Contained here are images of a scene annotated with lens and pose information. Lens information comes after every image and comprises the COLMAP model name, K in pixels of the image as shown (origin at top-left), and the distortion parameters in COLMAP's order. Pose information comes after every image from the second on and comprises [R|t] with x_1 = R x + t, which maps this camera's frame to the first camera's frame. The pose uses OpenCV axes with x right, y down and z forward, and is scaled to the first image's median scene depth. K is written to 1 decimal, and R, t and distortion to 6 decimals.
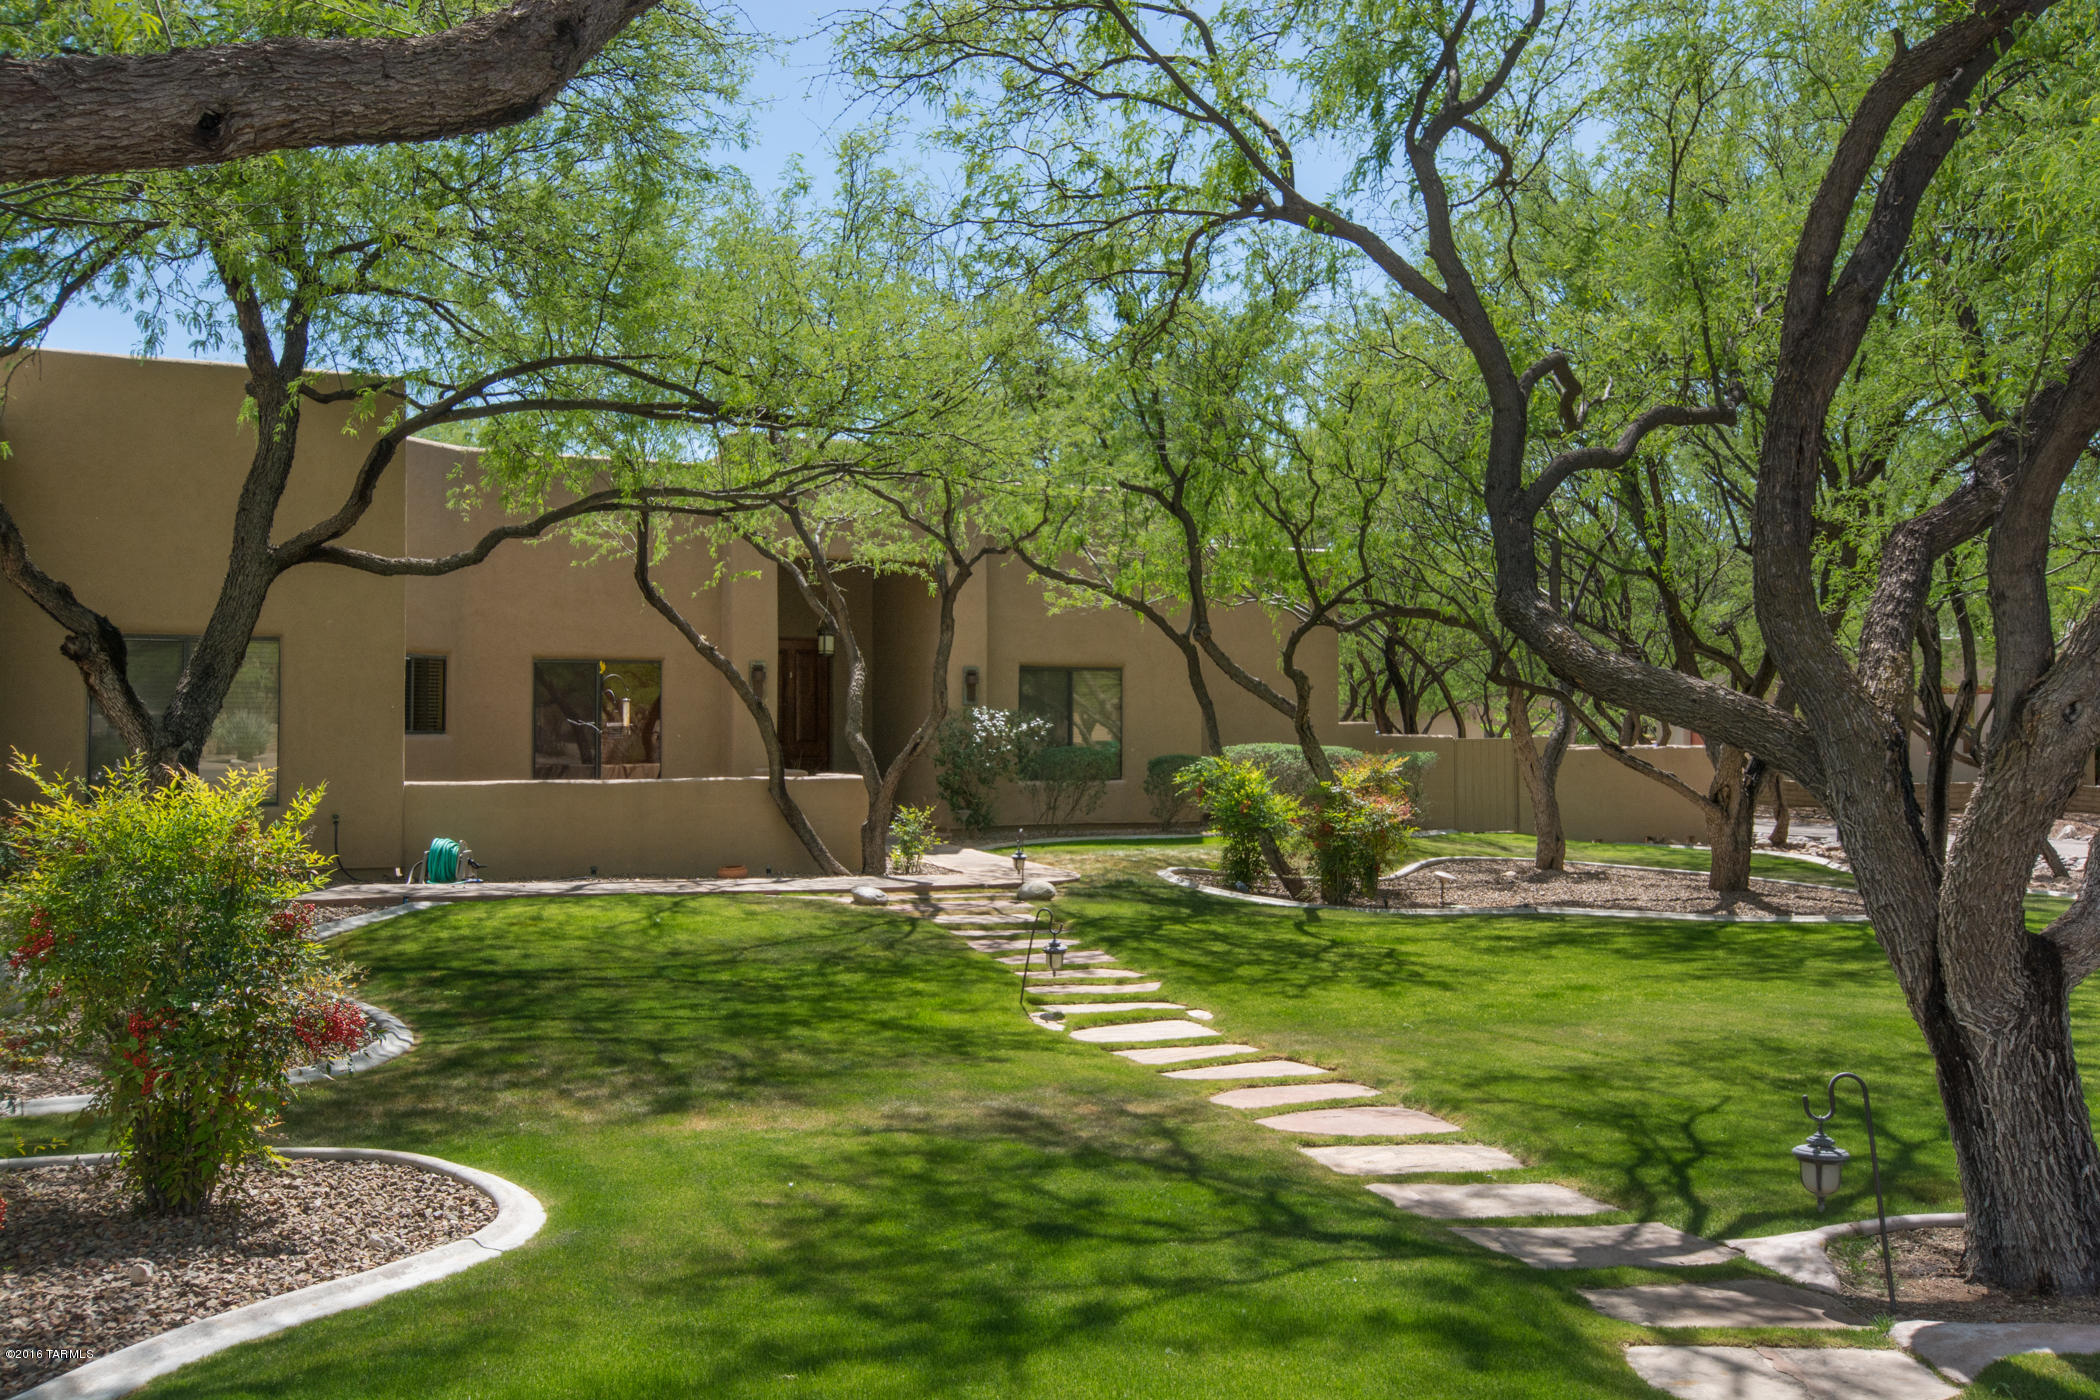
lens RADIAL K [[1981.8, 0, 1049.8], [0, 1981.8, 703.3], [0, 0, 1]] dist [-0.003658, 0.000000]
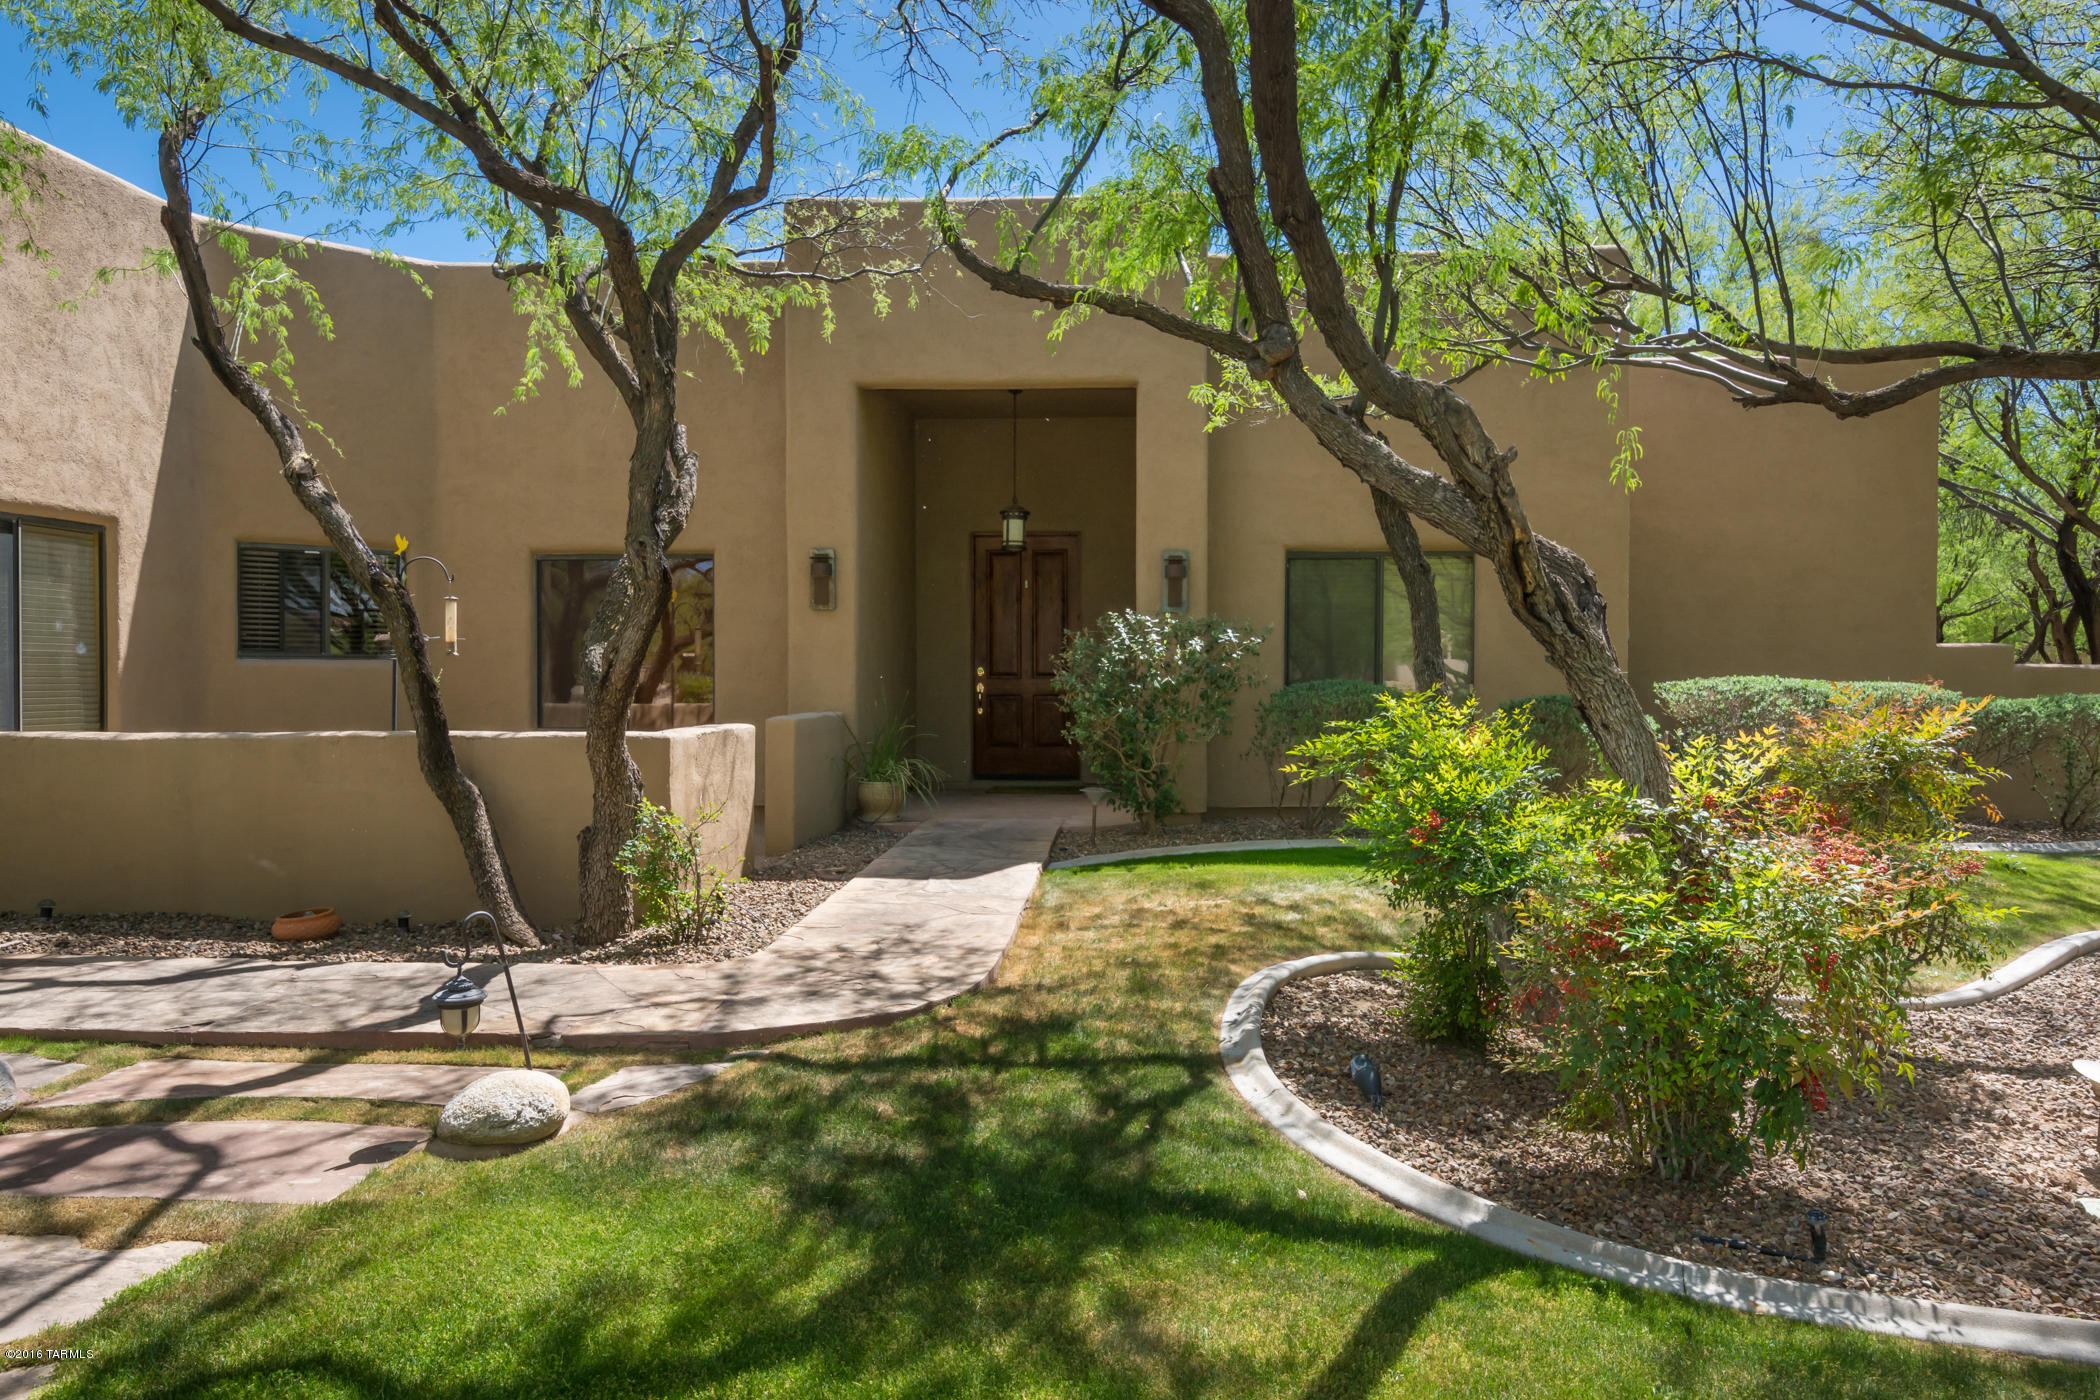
lens RADIAL K [[1356.9, 0, 1051.7], [0, 1356.9, 695.7], [0, 0, 1]] dist [0.007893, 0.001356]
pose [[0.878719, 0.007111, -0.477287, 0.141591], [0.004401, 0.999726, 0.022996, 0.018558], [0.477320, -0.022308, 0.878446, 0.669805]]
